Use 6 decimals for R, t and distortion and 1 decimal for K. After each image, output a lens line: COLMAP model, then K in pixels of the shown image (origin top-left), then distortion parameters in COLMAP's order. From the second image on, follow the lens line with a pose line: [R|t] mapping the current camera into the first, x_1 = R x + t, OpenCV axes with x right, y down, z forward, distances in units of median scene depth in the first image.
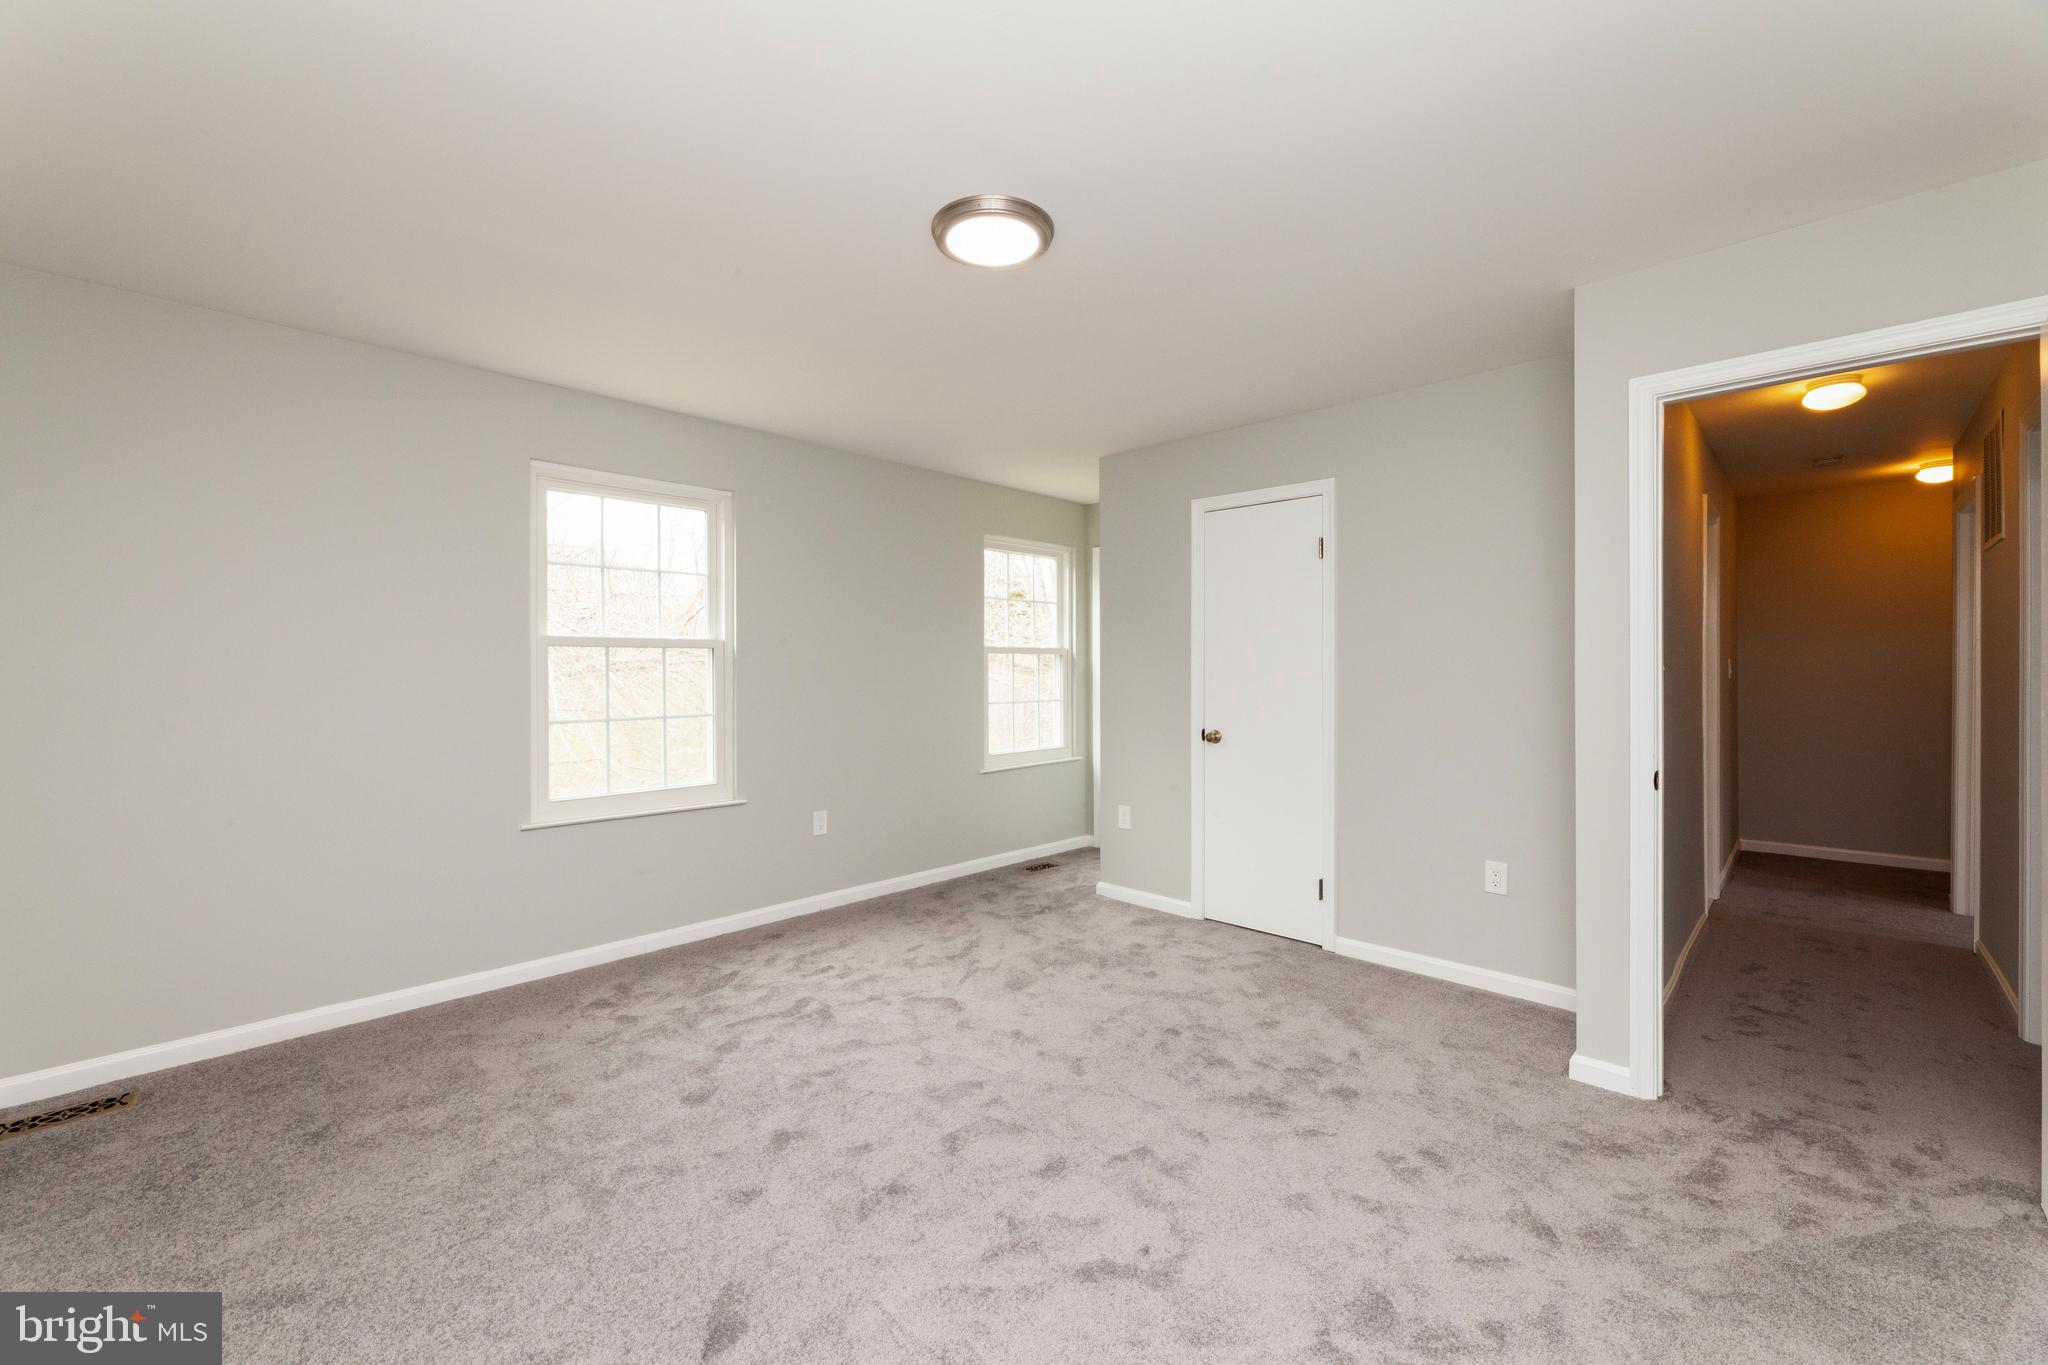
lens RADIAL K [[837.5, 0, 1018.6], [0, 837.5, 683.6], [0, 0, 1]] dist [-0.002300, 0.000120]
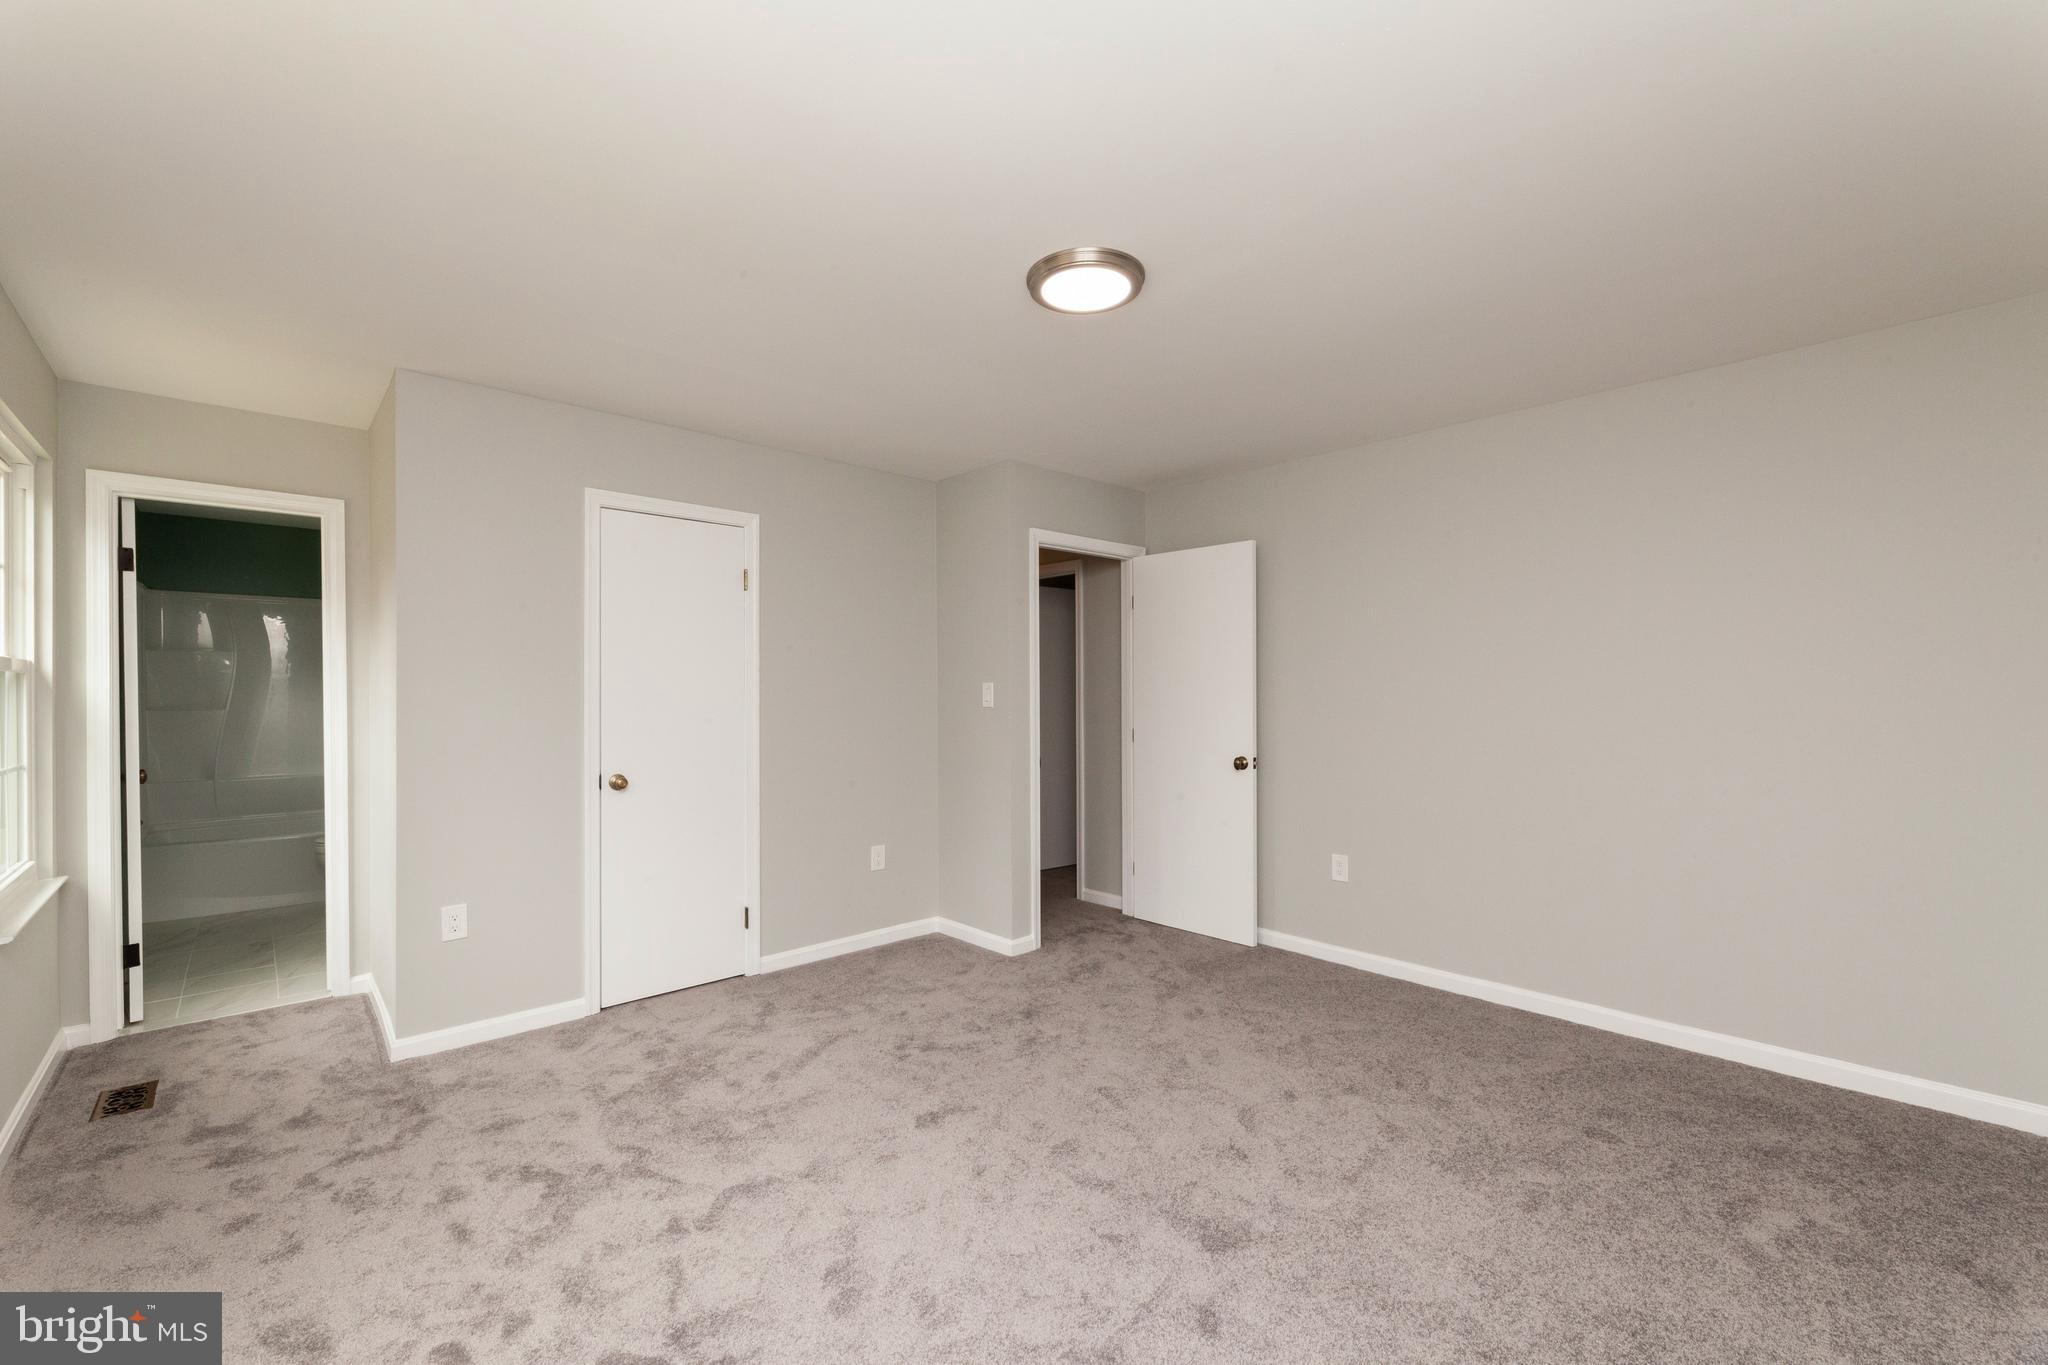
lens RADIAL K [[837.5, 0, 1027.9], [0, 837.5, 702.9], [0, 0, 1]] dist [-0.002300, 0.000120]
pose [[0.043372, -0.010225, 0.999007, -0.633492], [0.019614, 0.999764, 0.009381, -0.016532], [-0.998866, 0.019188, 0.043562, 0.615032]]
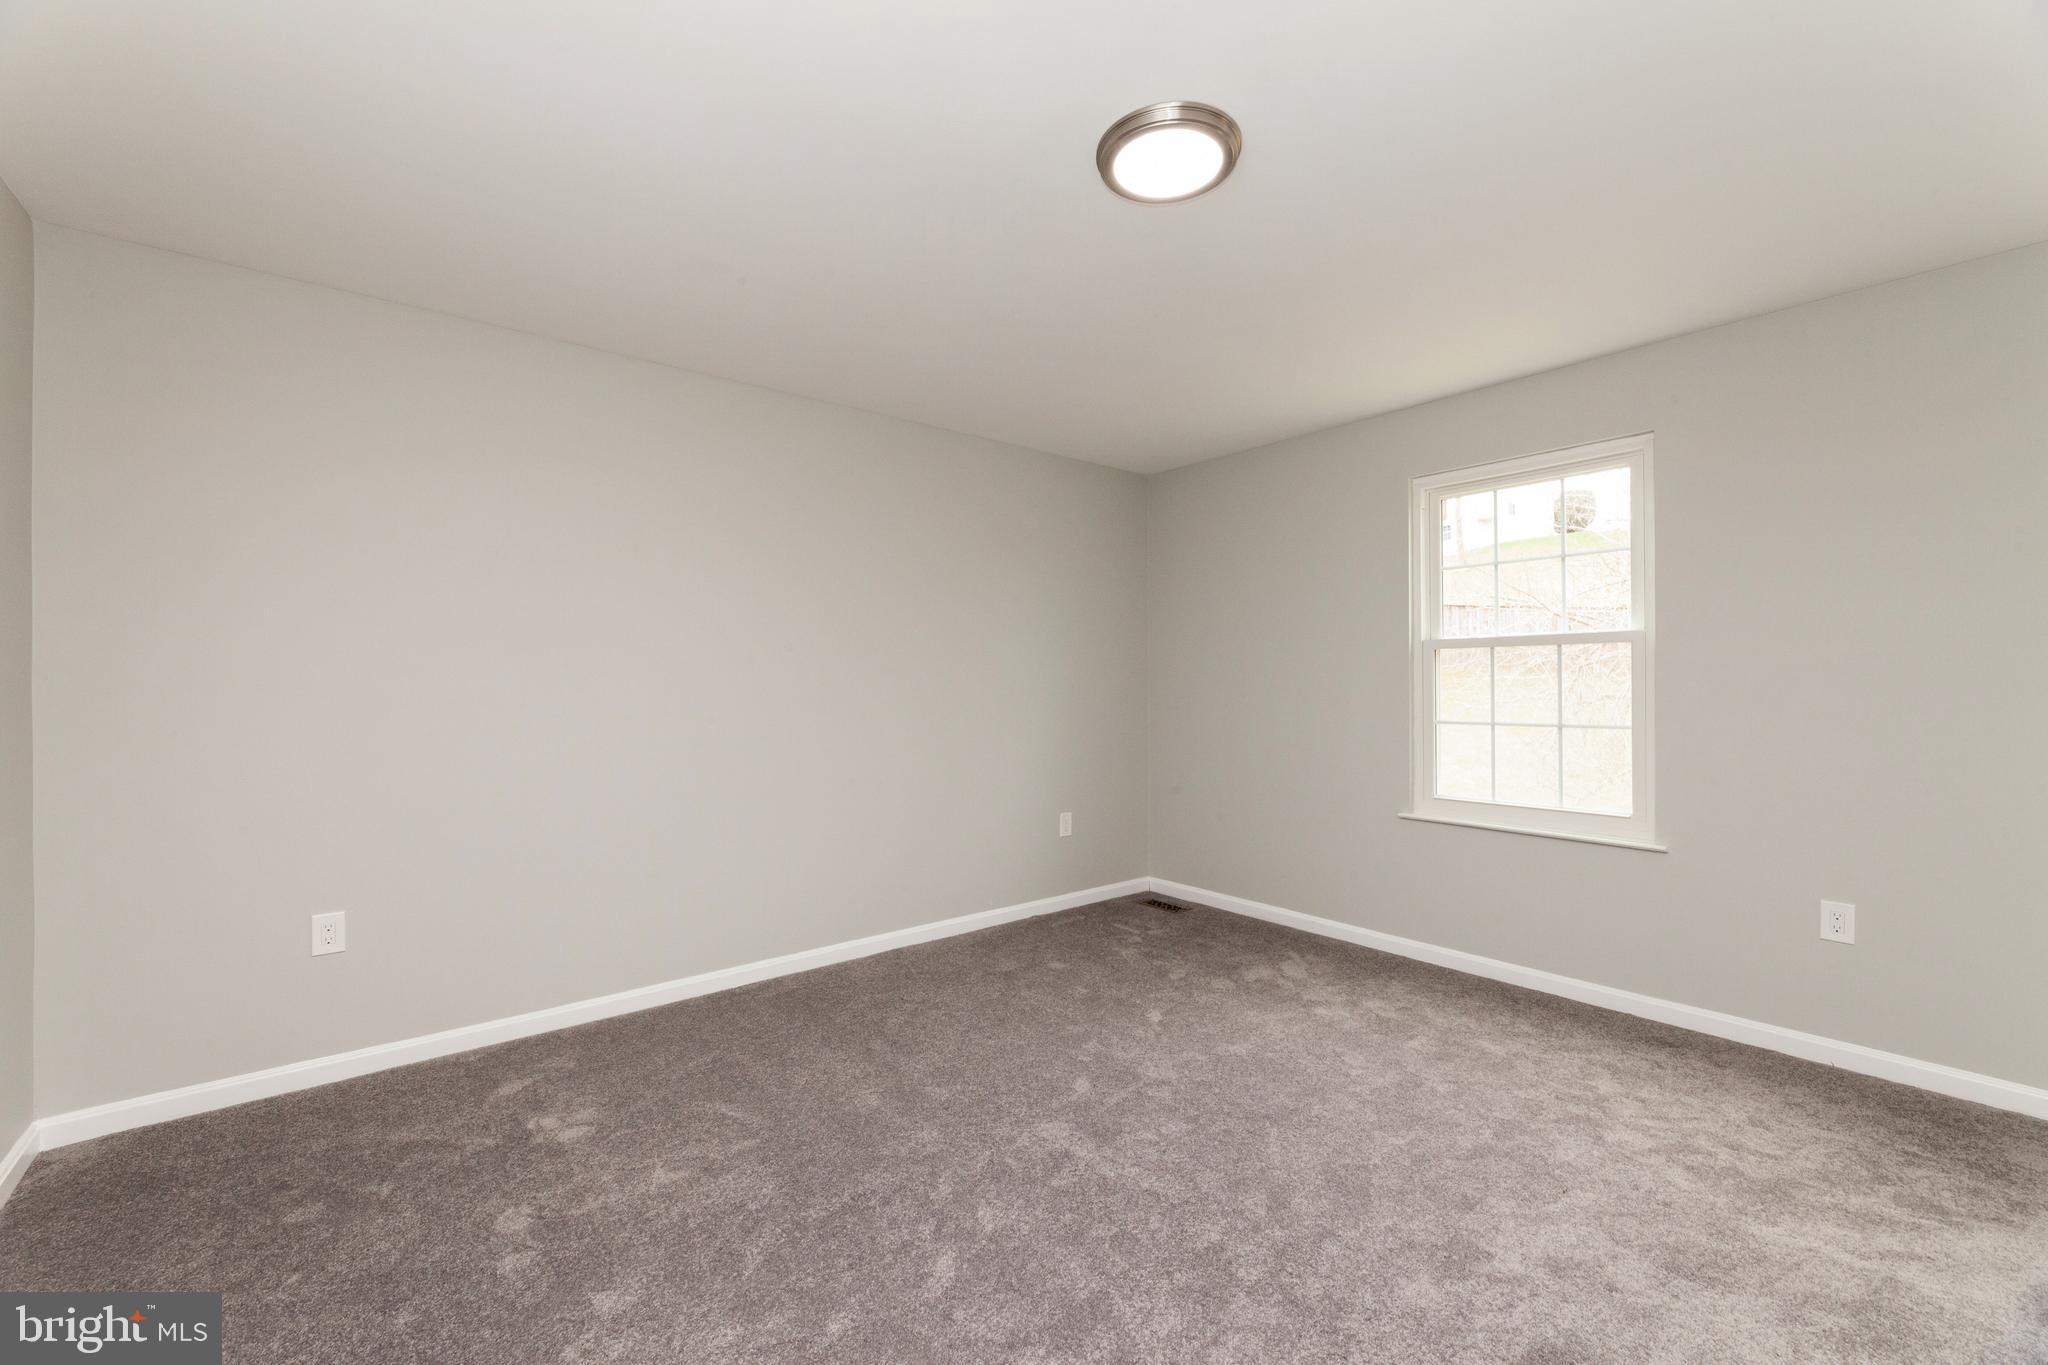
lens RADIAL K [[837.5, 0, 1025.9], [0, 837.5, 679.1], [0, 0, 1]] dist [-0.002300, 0.000120]
pose [[-0.128260, 0.002862, -0.991736, 0.509810], [-0.008514, 0.999956, 0.003987, -0.006168], [0.991704, 0.008955, -0.128230, 0.580706]]
